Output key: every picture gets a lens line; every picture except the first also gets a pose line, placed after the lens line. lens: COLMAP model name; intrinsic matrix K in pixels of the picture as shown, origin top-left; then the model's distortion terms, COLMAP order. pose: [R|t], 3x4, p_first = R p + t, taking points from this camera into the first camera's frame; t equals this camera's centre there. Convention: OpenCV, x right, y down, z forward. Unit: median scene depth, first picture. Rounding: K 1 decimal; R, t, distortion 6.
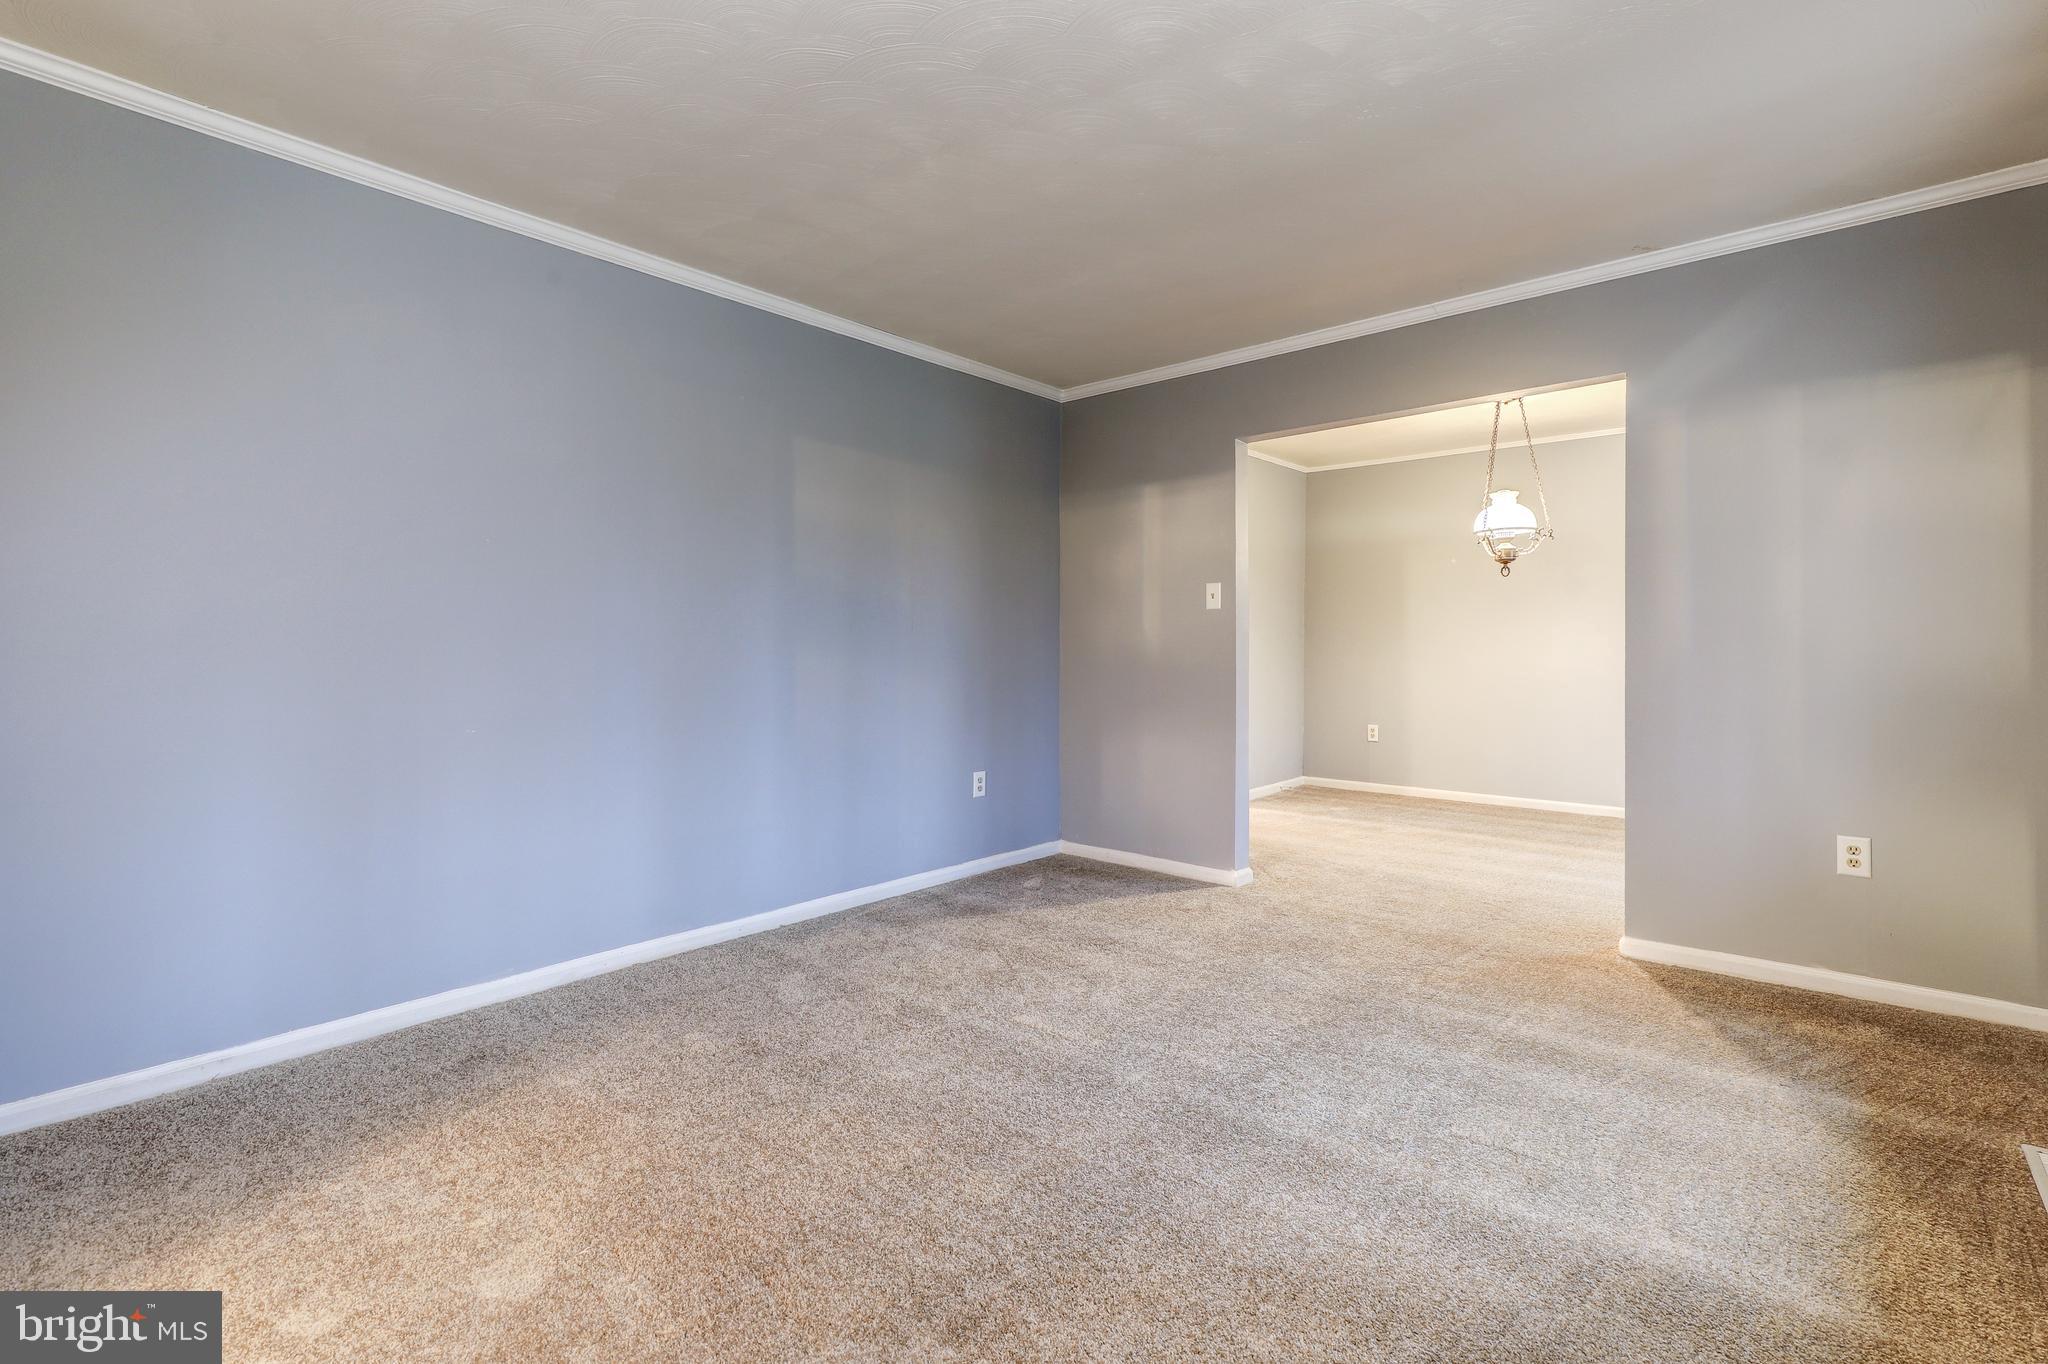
lens RADIAL K [[938.7, 0, 1027.1], [0, 938.7, 663.7], [0, 0, 1]] dist [-0.001216, -0.000335]
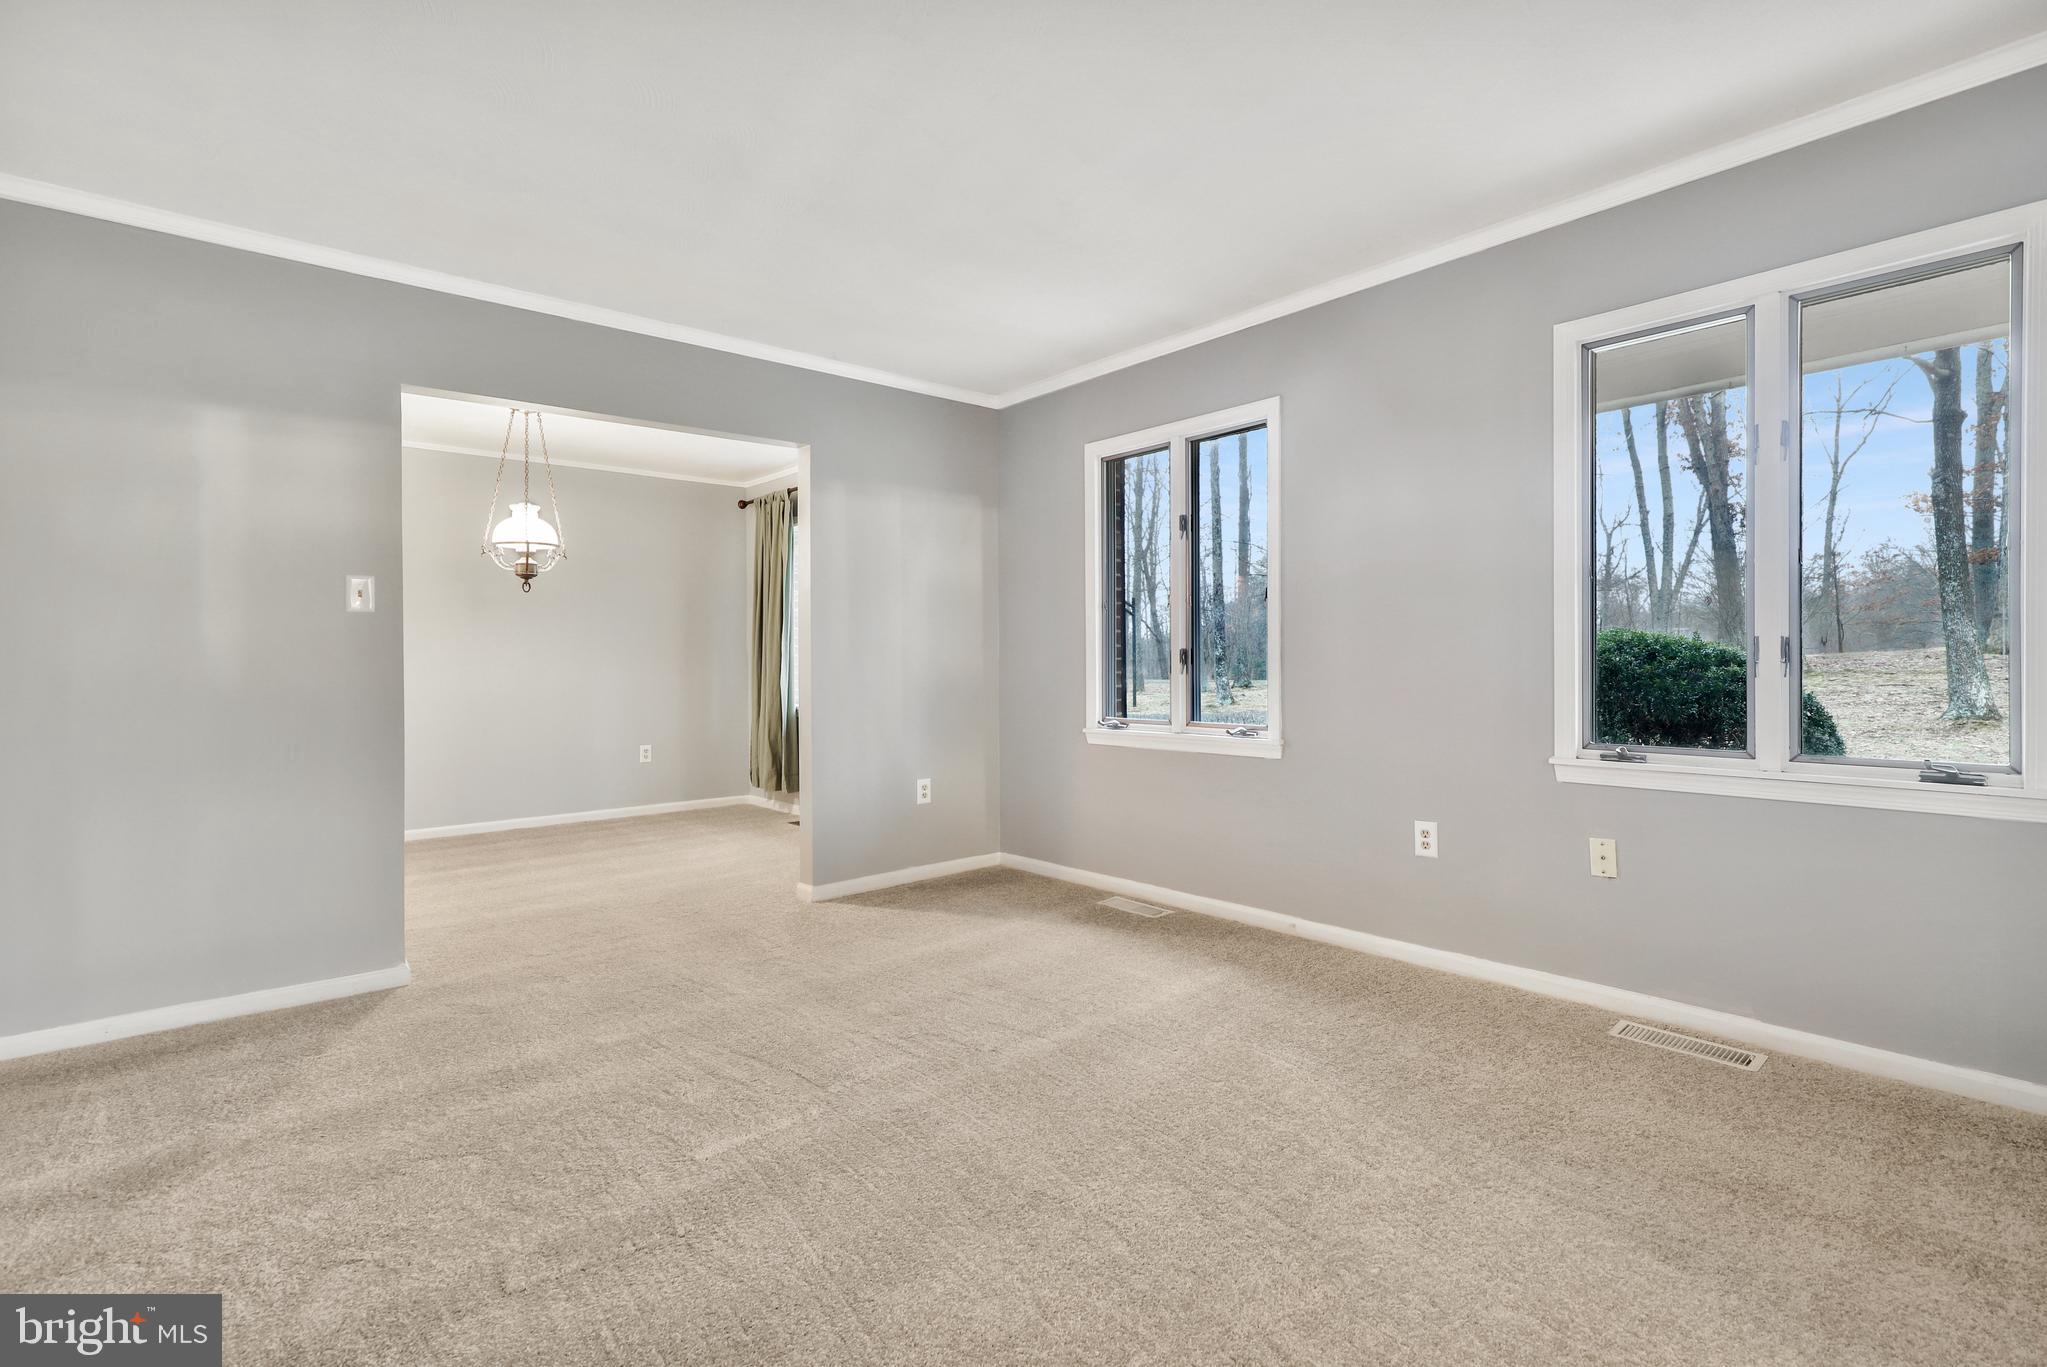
lens RADIAL K [[938.2, 0, 1026.6], [0, 938.2, 665.2], [0, 0, 1]] dist [-0.001216, -0.000335]
pose [[0.128882, -0.003905, 0.991652, -0.681220], [0.025540, 0.999674, 0.000617, -0.006301], [-0.991331, 0.025248, 0.128940, 0.610564]]
